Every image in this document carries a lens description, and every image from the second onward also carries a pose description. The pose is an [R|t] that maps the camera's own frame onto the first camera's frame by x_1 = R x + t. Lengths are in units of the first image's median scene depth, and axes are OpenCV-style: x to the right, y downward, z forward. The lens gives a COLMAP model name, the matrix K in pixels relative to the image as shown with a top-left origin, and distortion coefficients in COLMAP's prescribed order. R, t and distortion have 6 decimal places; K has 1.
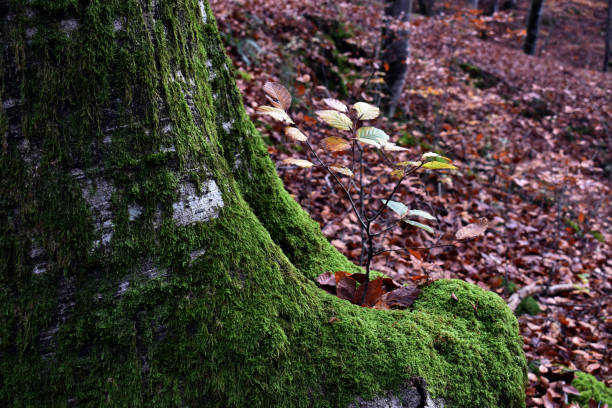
lens RADIAL K [[2861.9, 0, 304.8], [0, 2861.9, 203.9], [0, 0, 1]] dist [0.861899, 0.000000]
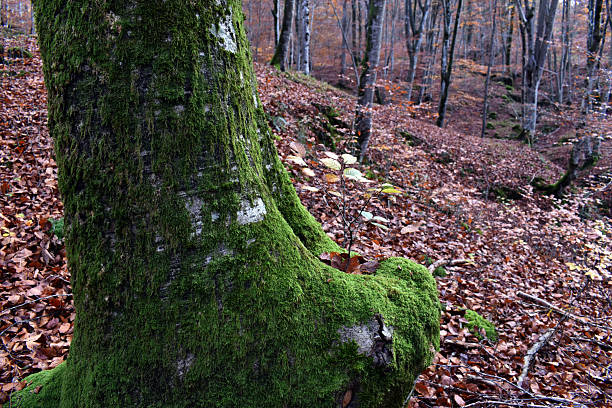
lens RADIAL K [[2861.9, 0, 306.7], [0, 2861.9, 204.1], [0, 0, 1]] dist [0.861899, 0.000000]
pose [[0.998632, 0.009495, -0.051424, 0.084800], [-0.010992, 0.999522, -0.028903, 0.044850], [0.051125, 0.029429, 0.998259, -0.720944]]
